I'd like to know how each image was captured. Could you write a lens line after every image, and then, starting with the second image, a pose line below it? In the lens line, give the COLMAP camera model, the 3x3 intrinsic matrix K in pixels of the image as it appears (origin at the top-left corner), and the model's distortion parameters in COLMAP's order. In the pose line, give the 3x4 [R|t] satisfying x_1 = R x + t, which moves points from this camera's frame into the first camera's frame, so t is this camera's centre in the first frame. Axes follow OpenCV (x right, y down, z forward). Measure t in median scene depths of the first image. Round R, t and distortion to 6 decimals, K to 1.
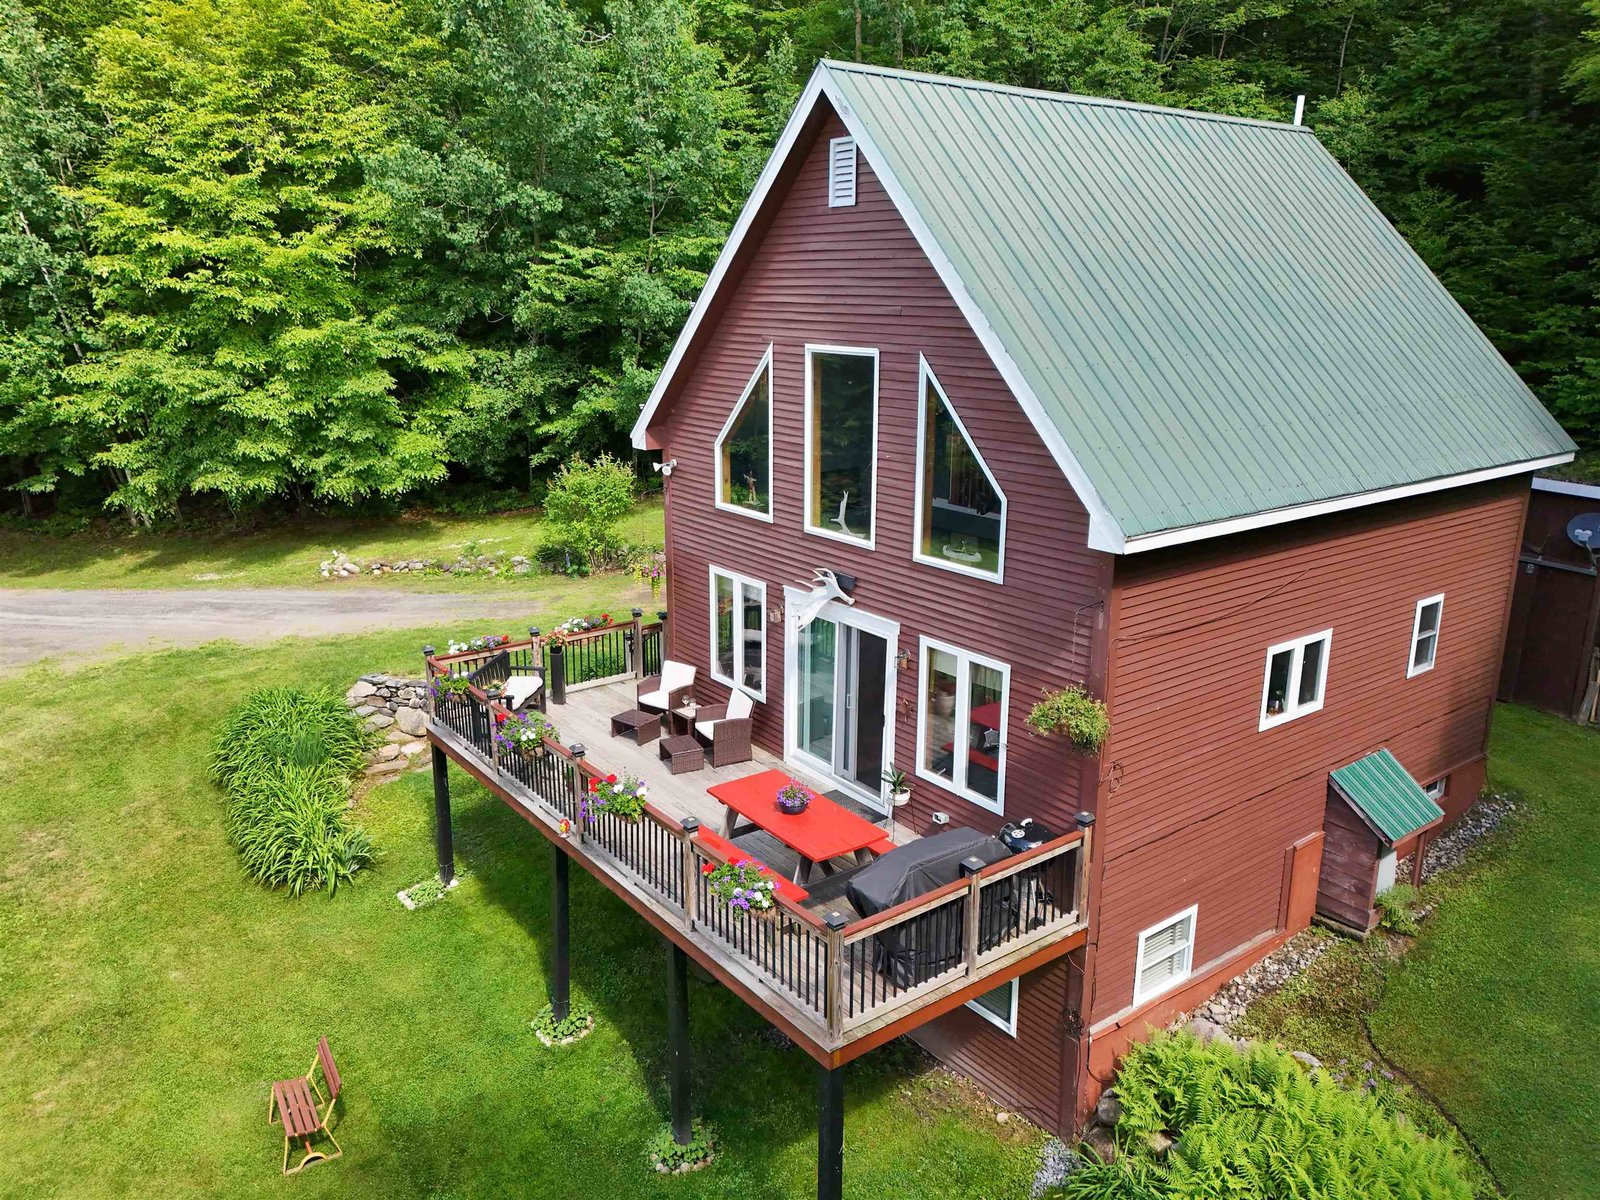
lens RADIAL K [[1167.3, 0, 800.0], [0, 1167.3, 600.0], [0, 0, 1]] dist [0.126420, -0.190511]
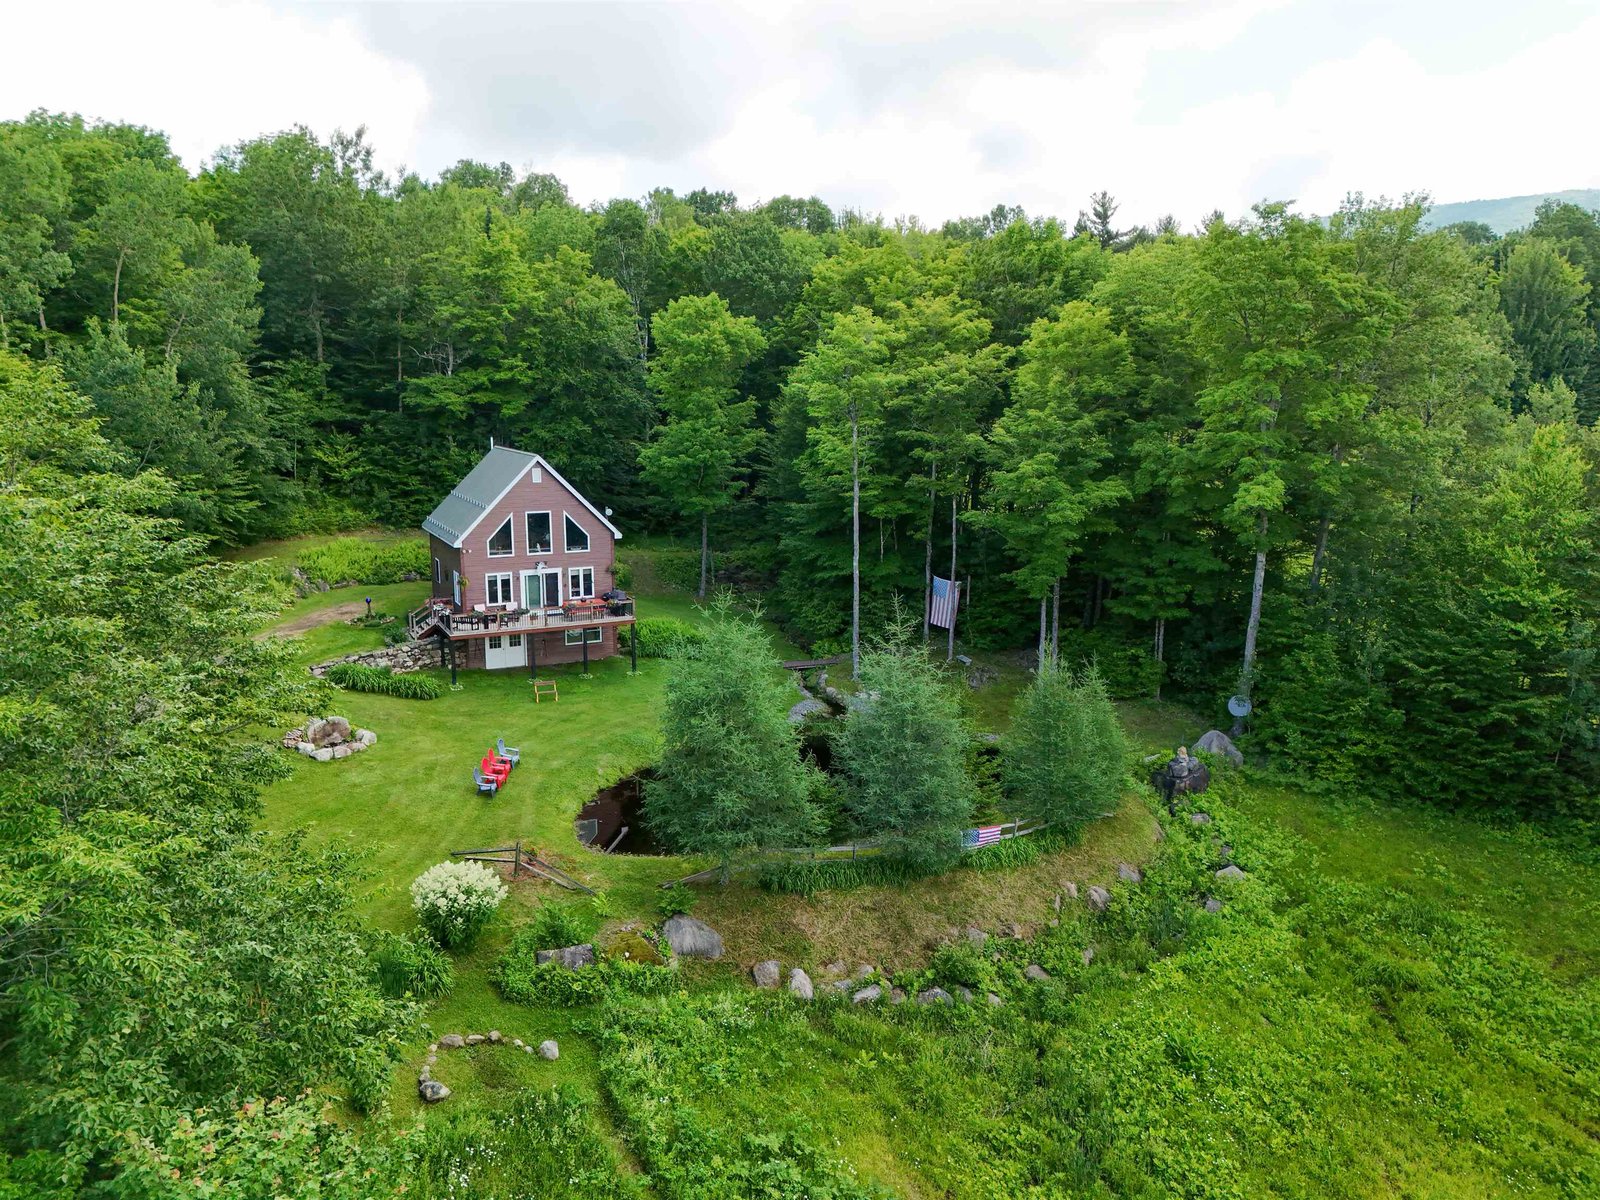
lens RADIAL K [[1167.3, 0, 800.0], [0, 1167.3, 600.0], [0, 0, 1]] dist [0.126420, -0.190511]
pose [[0.197207, -0.185991, 0.962557, -4.108267], [0.253928, 0.958023, 0.133091, -0.229001], [-0.946906, 0.218173, 0.236157, -0.932947]]
